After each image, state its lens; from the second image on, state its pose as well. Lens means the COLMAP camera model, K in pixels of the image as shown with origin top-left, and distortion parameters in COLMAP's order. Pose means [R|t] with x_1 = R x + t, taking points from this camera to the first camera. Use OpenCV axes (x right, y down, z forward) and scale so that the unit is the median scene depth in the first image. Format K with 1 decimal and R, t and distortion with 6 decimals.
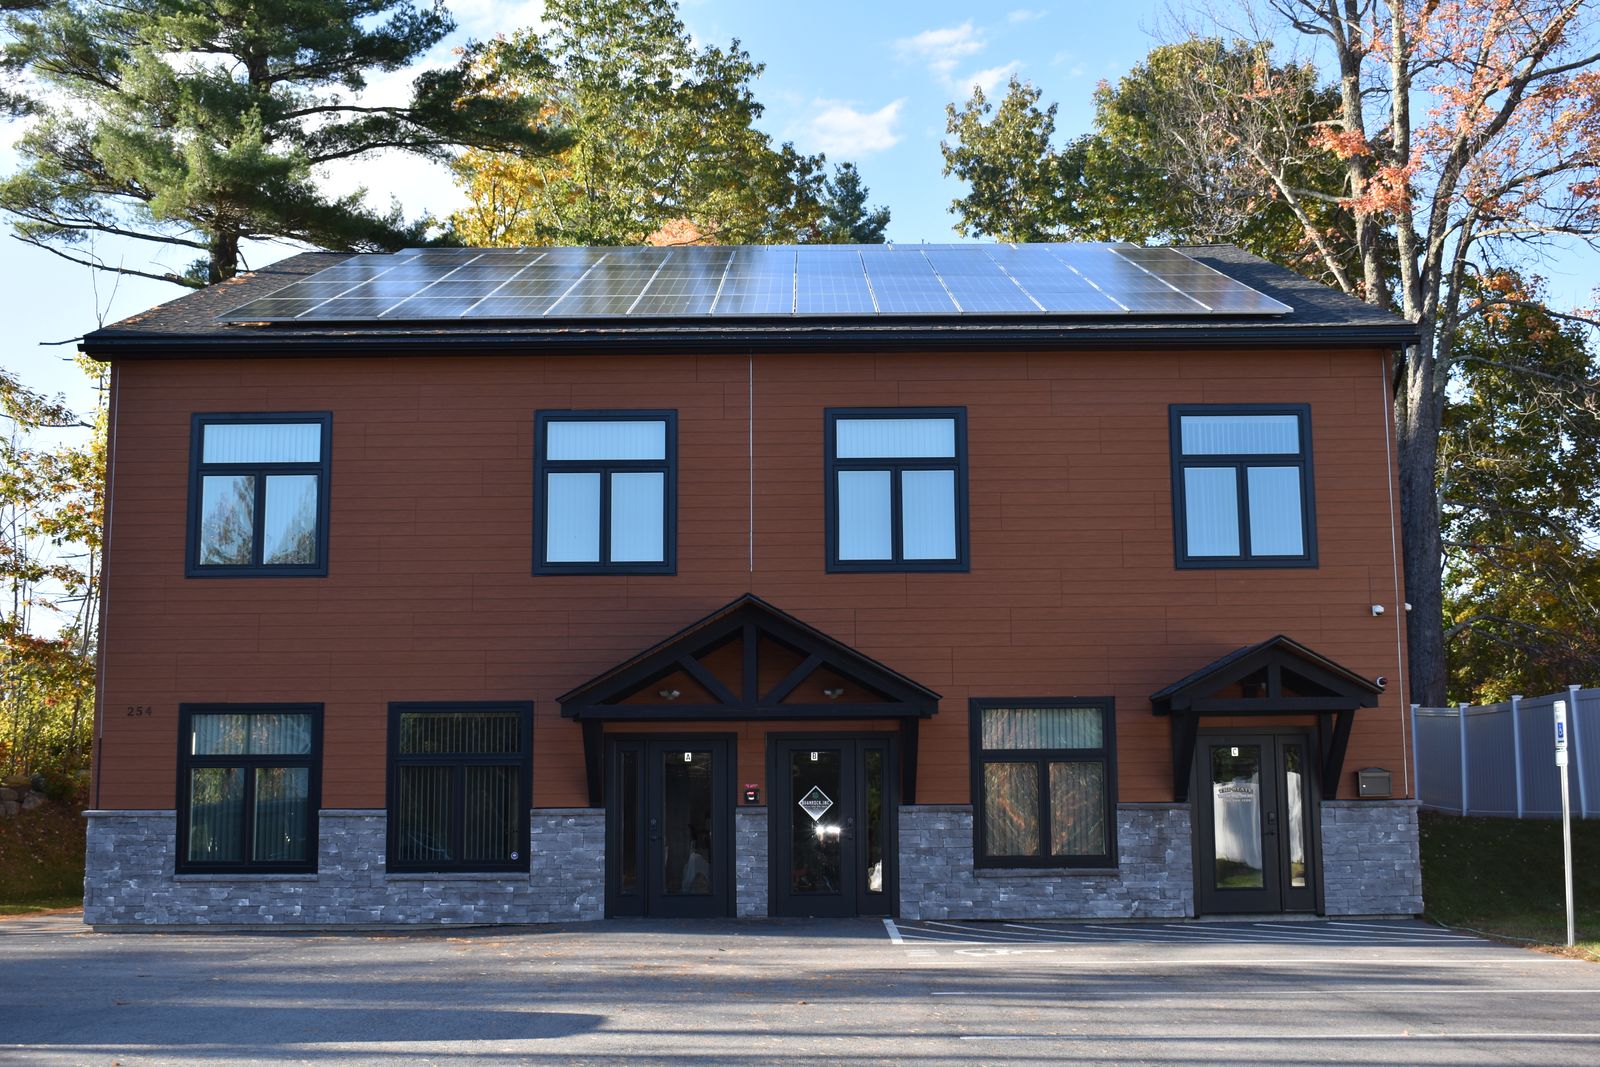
lens RADIAL K [[1970.3, 0, 800.0], [0, 1970.3, 533.5], [0, 0, 1]] dist [-0.034231, -0.021219]
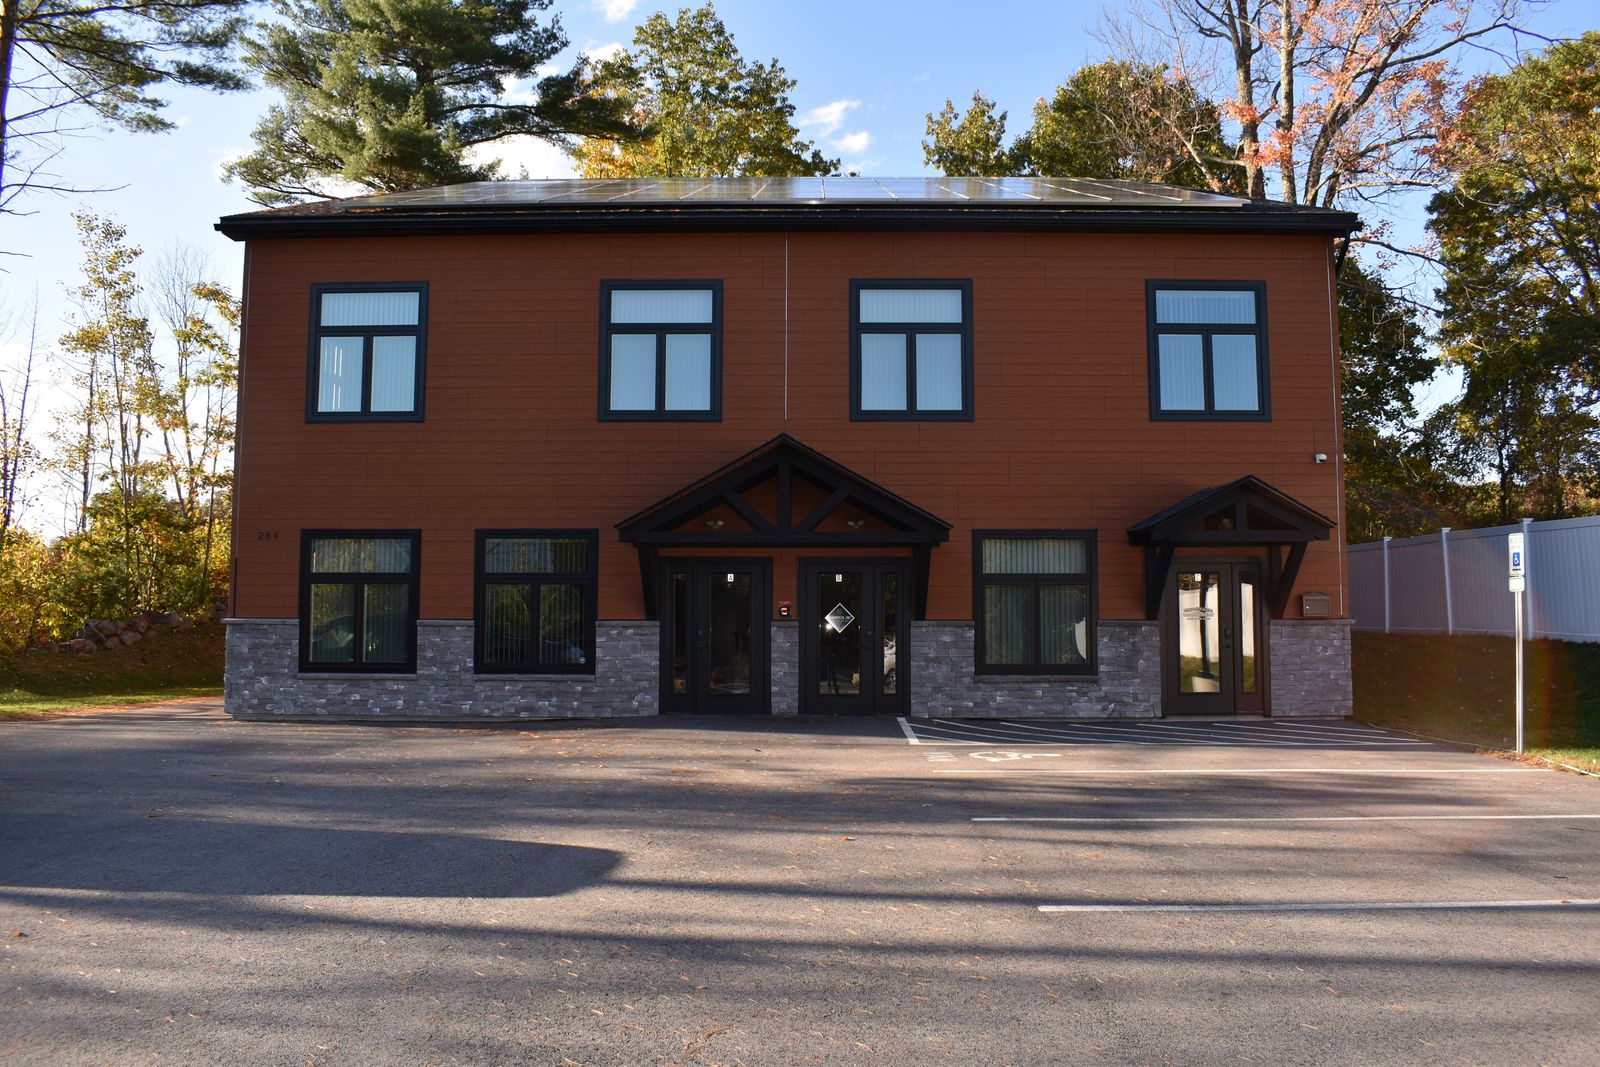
lens RADIAL K [[1272.1, 0, 800.0], [0, 1272.1, 533.5], [0, 0, 1]] dist [-0.073171, 0.000848]
pose [[0.999906, 0.008192, -0.010973, -0.007594], [-0.007357, 0.997220, 0.074152, 0.030776], [0.011550, -0.074065, 0.997187, 0.247980]]
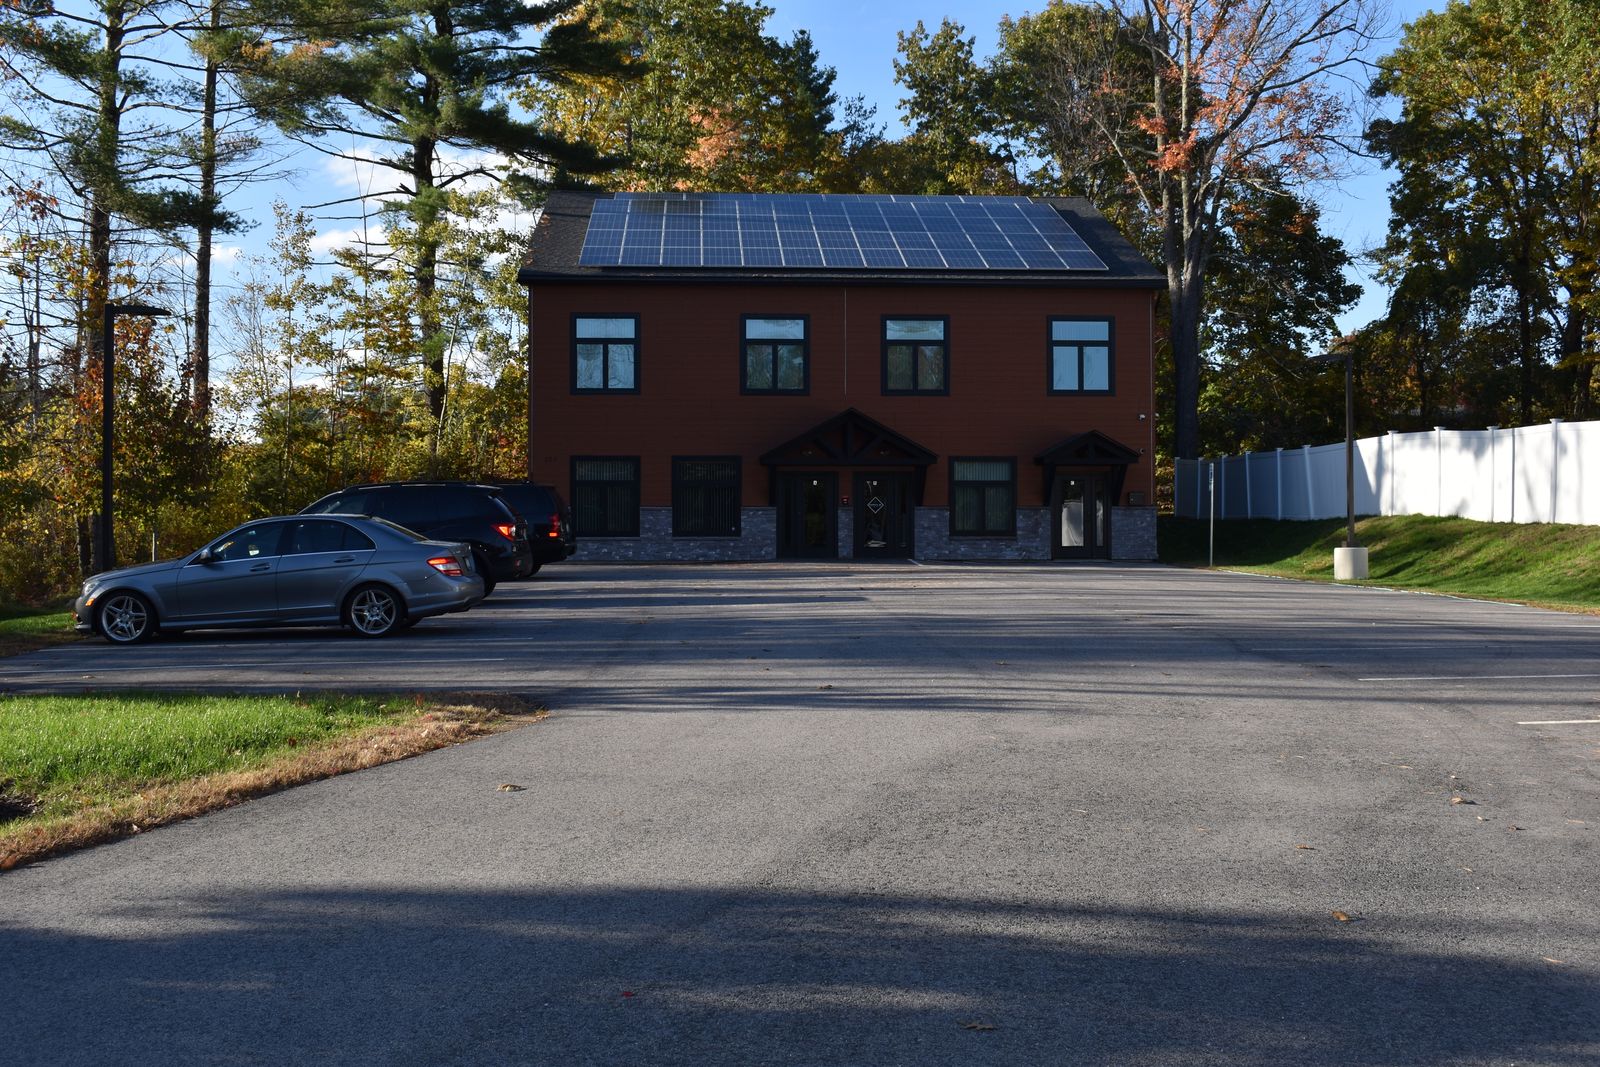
lens RADIAL K [[1786.6, 0, 797.9], [0, 1786.6, 560.3], [0, 0, 1]] dist [-0.117358, -0.008846]
pose [[0.998552, 0.005771, 0.053480, -0.174920], [-0.014036, 0.987738, 0.155490, -0.099948], [-0.051926, -0.156016, 0.986389, -0.883302]]
